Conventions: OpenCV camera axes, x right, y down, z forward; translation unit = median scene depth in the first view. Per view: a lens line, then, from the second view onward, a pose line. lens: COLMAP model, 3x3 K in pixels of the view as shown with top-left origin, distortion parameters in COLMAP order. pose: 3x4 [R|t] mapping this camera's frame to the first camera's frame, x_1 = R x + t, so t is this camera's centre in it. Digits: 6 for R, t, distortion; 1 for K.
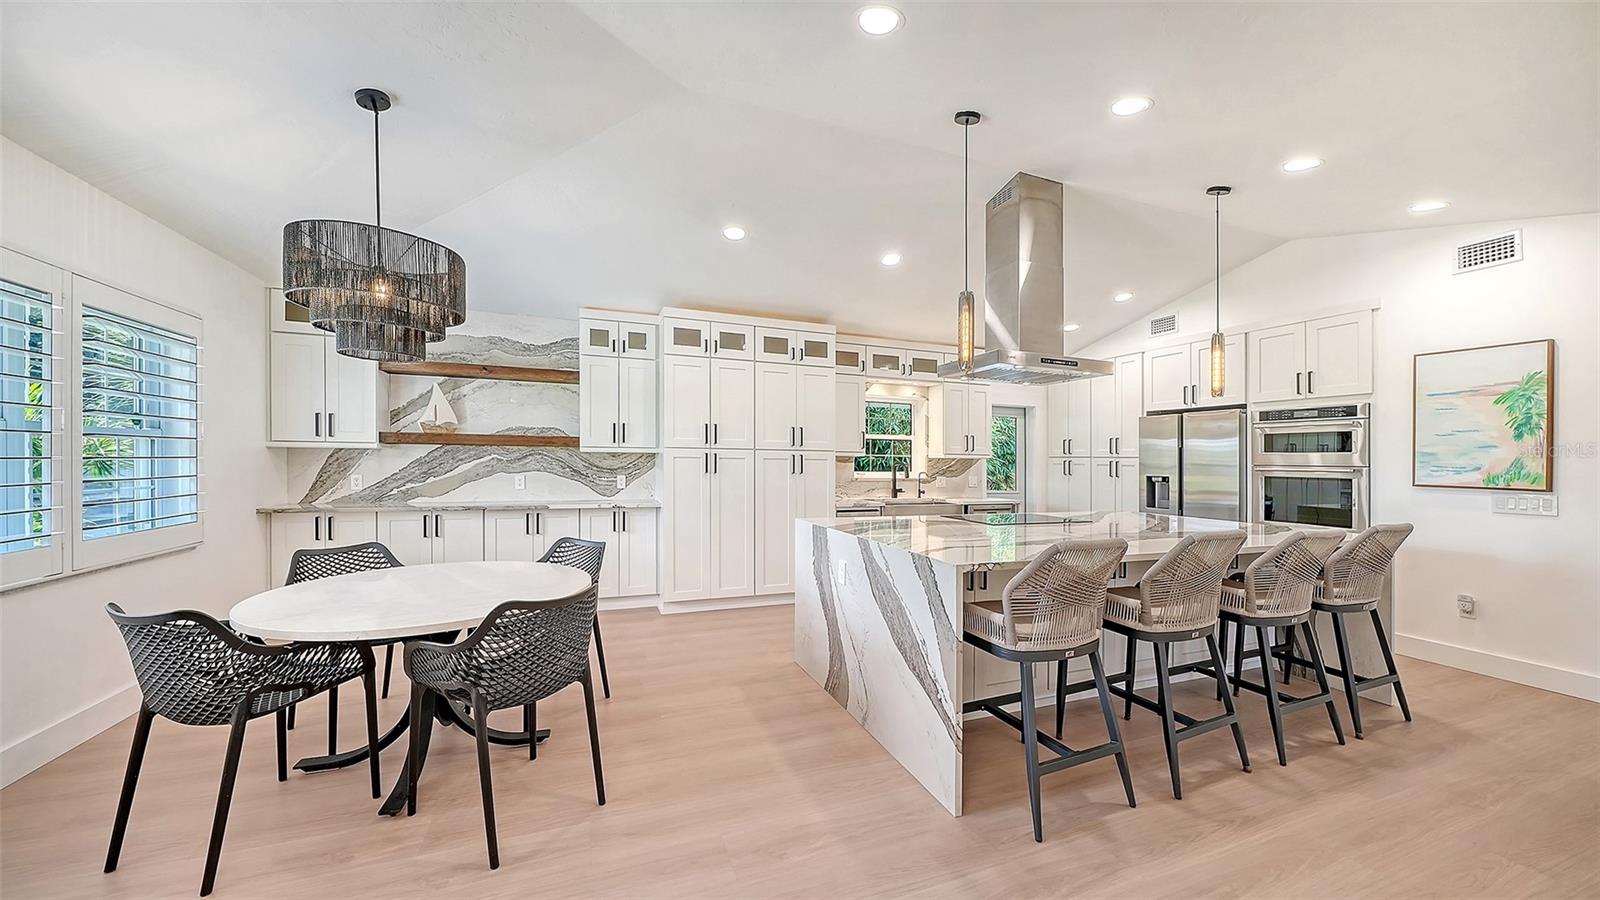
lens RADIAL K [[564.3, 0, 801.3], [0, 564.3, 459.3], [0, 0, 1]] dist [0.005274, -0.000088]
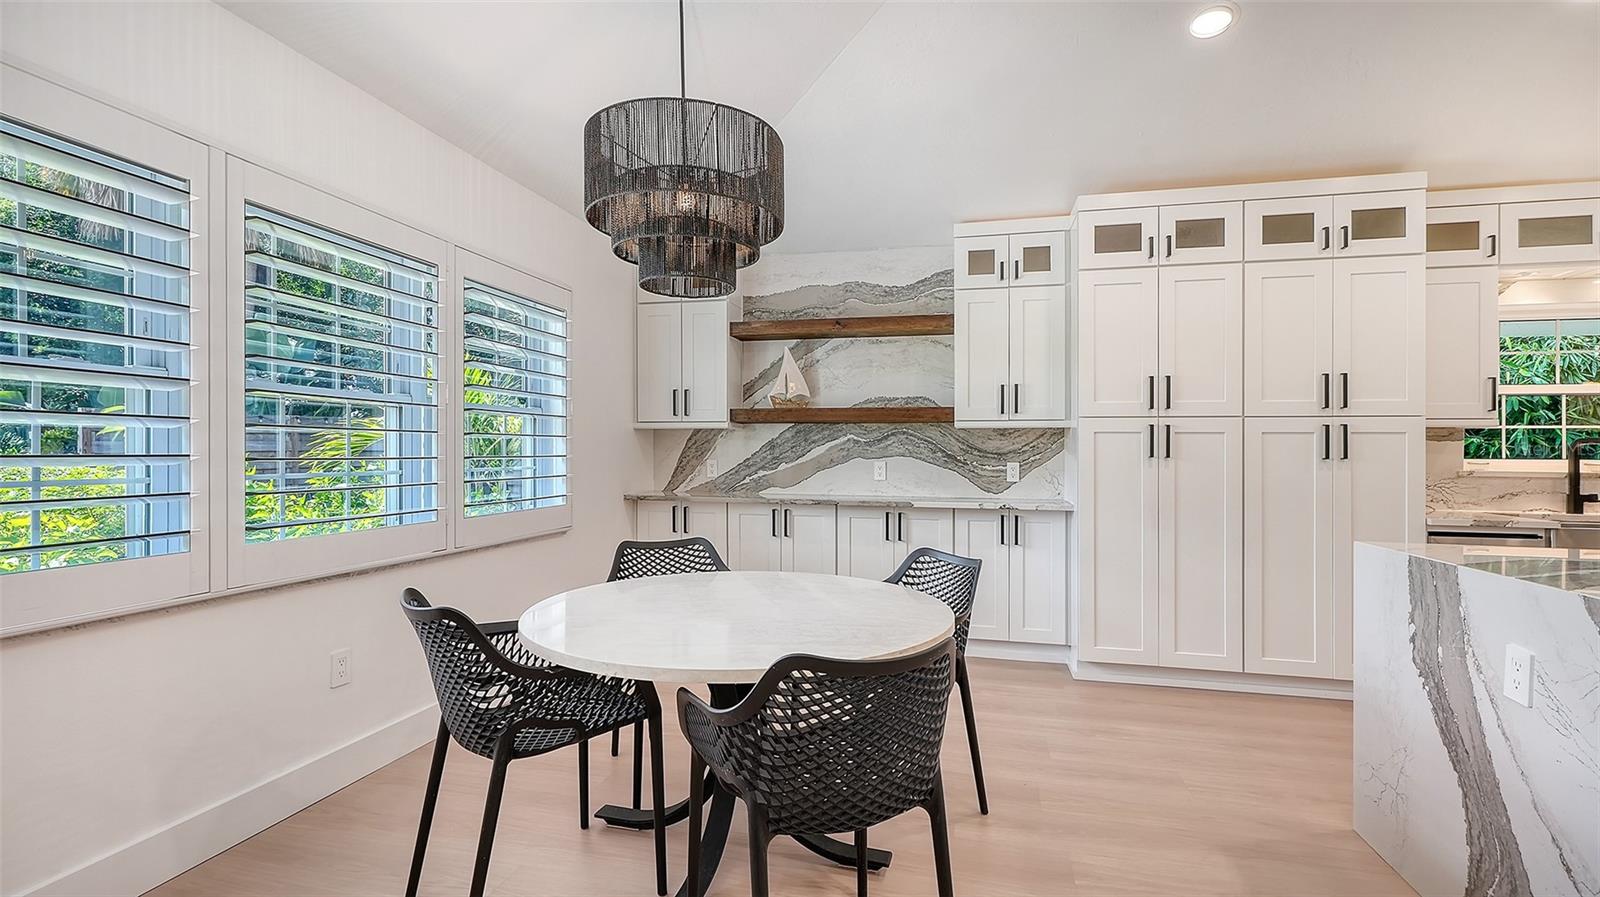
lens RADIAL K [[684.0, 0, 824.3], [0, 684.0, 471.6], [0, 0, 1]] dist [0.002350, 0.000381]
pose [[0.830308, 0.005472, -0.557279, -0.054130], [0.004339, 0.999858, 0.016283, 0.027483], [0.557288, -0.015938, 0.830166, 0.211828]]
